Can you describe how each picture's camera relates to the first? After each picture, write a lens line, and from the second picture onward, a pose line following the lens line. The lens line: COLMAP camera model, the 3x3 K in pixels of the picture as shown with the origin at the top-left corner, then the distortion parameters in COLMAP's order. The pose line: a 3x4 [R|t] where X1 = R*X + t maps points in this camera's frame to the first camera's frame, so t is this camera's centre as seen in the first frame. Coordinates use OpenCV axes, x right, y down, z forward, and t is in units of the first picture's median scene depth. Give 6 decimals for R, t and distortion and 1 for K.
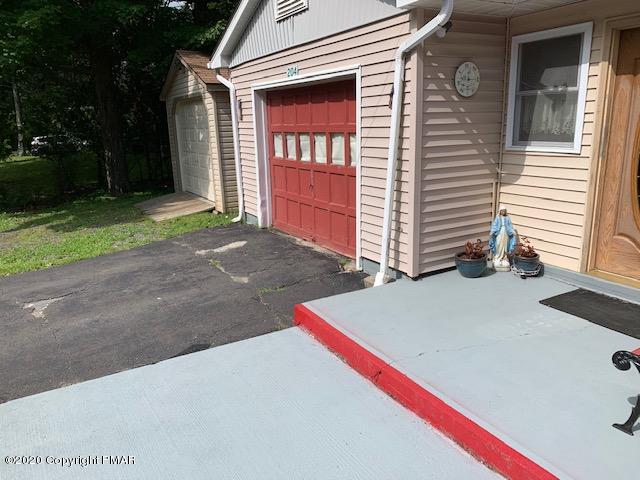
lens RADIAL K [[492.1, 0, 319.0], [0, 492.1, 241.7], [0, 0, 1]] dist [0.038997, -0.061004]
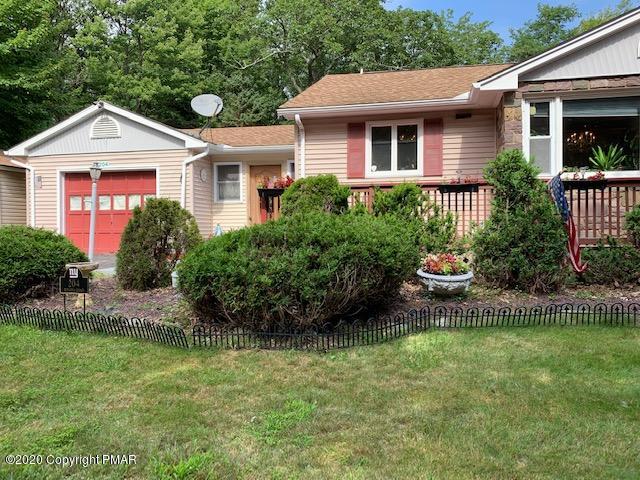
lens RADIAL K [[521.6, 0, 318.4], [0, 521.6, 239.1], [0, 0, 1]] dist [0.039624, -0.057800]
pose [[0.664315, 0.013116, 0.747338, -1.377817], [0.163987, 0.972929, -0.162844, 0.565917], [-0.729242, 0.230733, 0.644180, -1.190910]]
